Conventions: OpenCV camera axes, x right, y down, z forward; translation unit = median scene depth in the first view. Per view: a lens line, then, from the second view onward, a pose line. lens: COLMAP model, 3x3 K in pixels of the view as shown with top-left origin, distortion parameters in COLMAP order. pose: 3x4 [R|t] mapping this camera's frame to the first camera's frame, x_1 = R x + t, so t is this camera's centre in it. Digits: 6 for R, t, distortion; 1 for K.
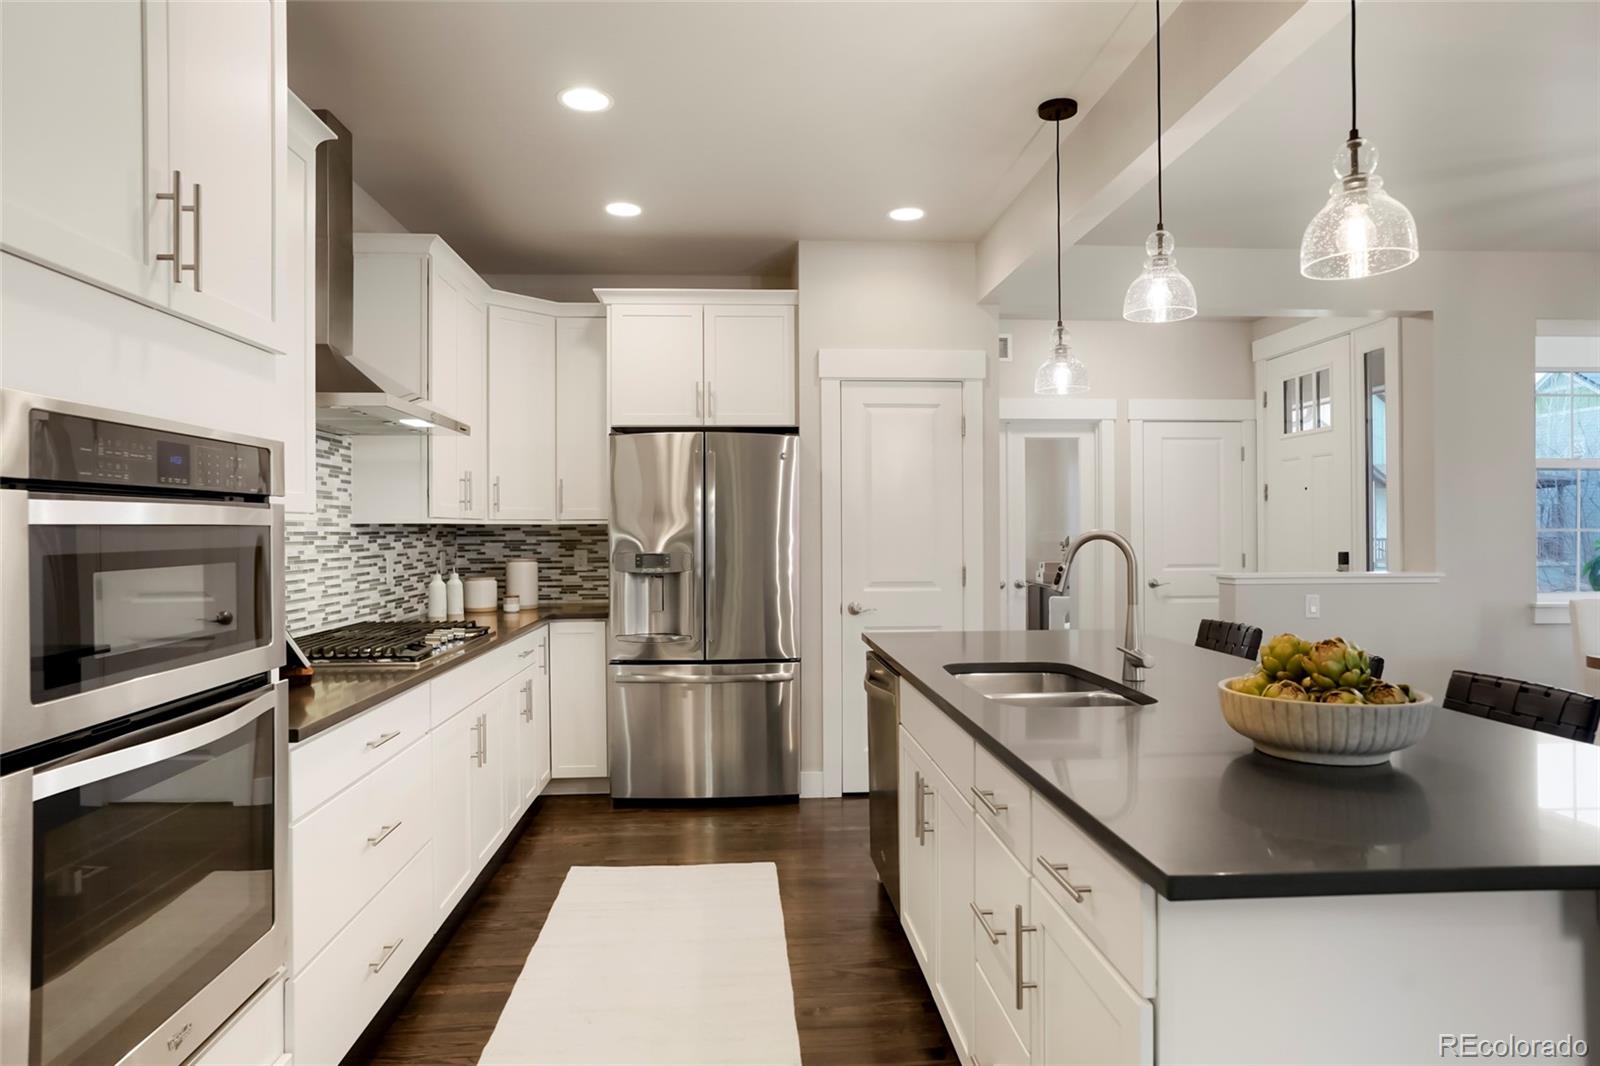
lens RADIAL K [[967.3, 0, 800.0], [0, 967.3, 533.0], [0, 0, 1]] dist [-0.006125, -0.000714]
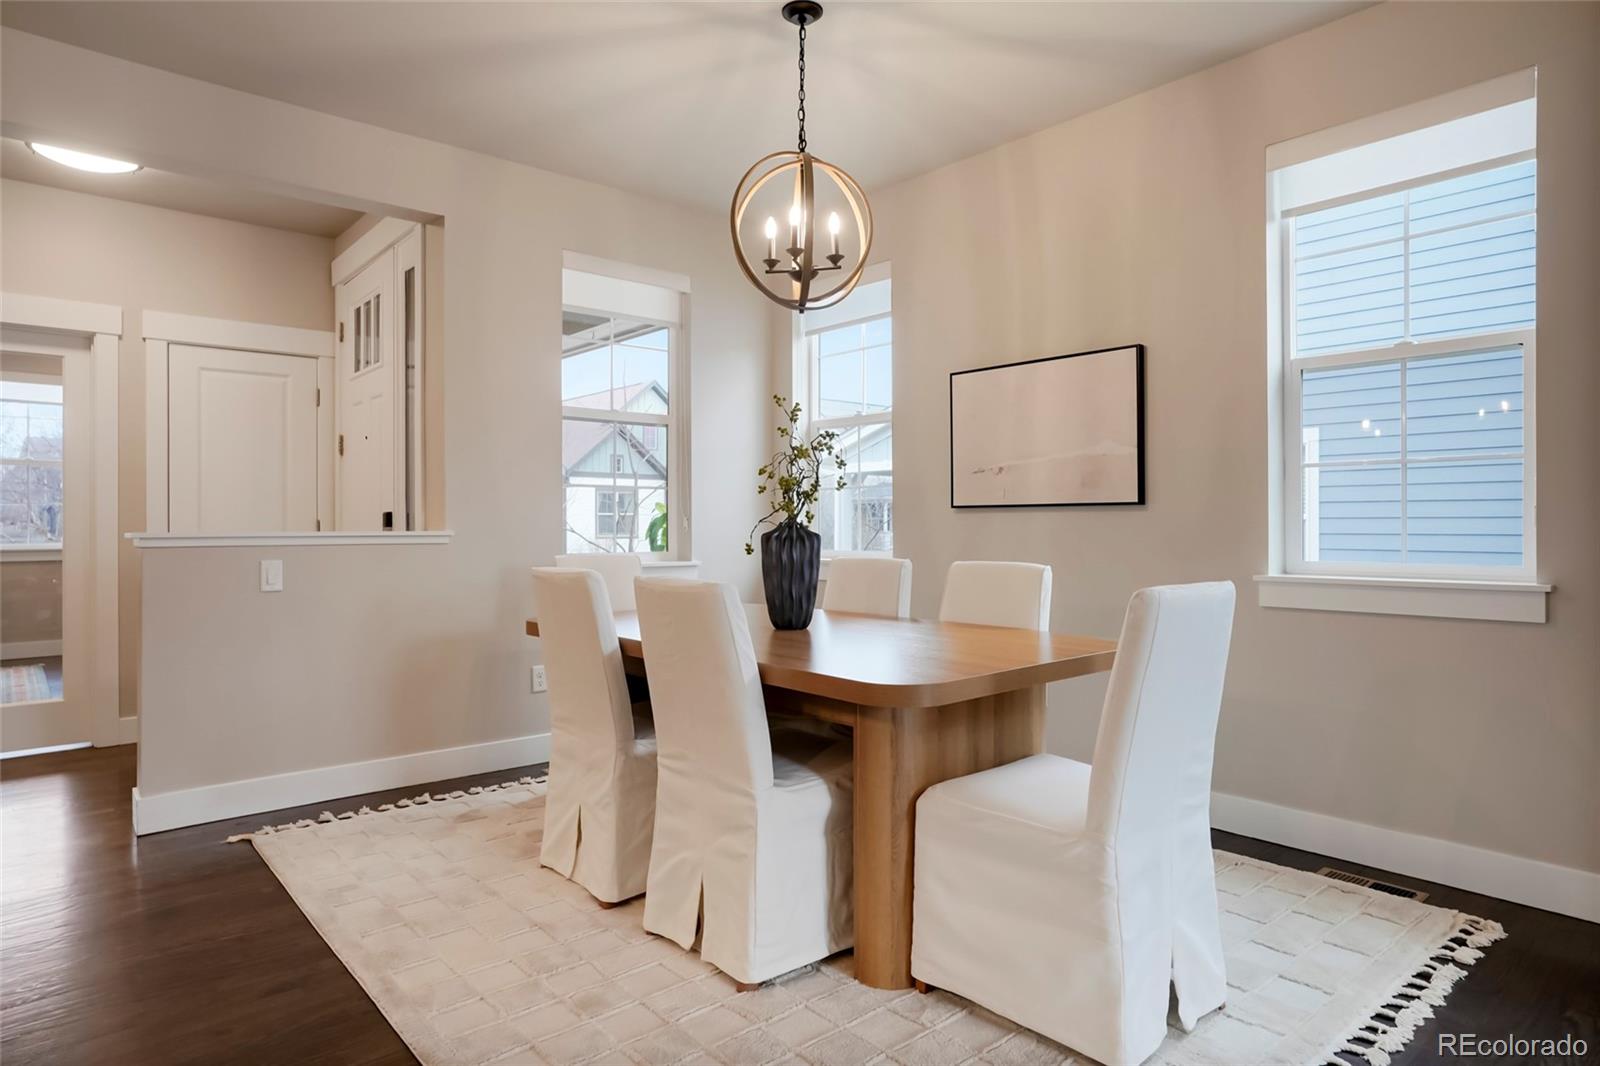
lens RADIAL K [[922.8, 0, 801.5], [0, 922.8, 526.5], [0, 0, 1]] dist [-0.014370, -0.000172]
pose [[0.796265, 0.000783, 0.604948, 0.434933], [0.000176, 0.999999, -0.001527, 0.039934], [-0.604948, 0.001322, 0.796264, 0.184062]]
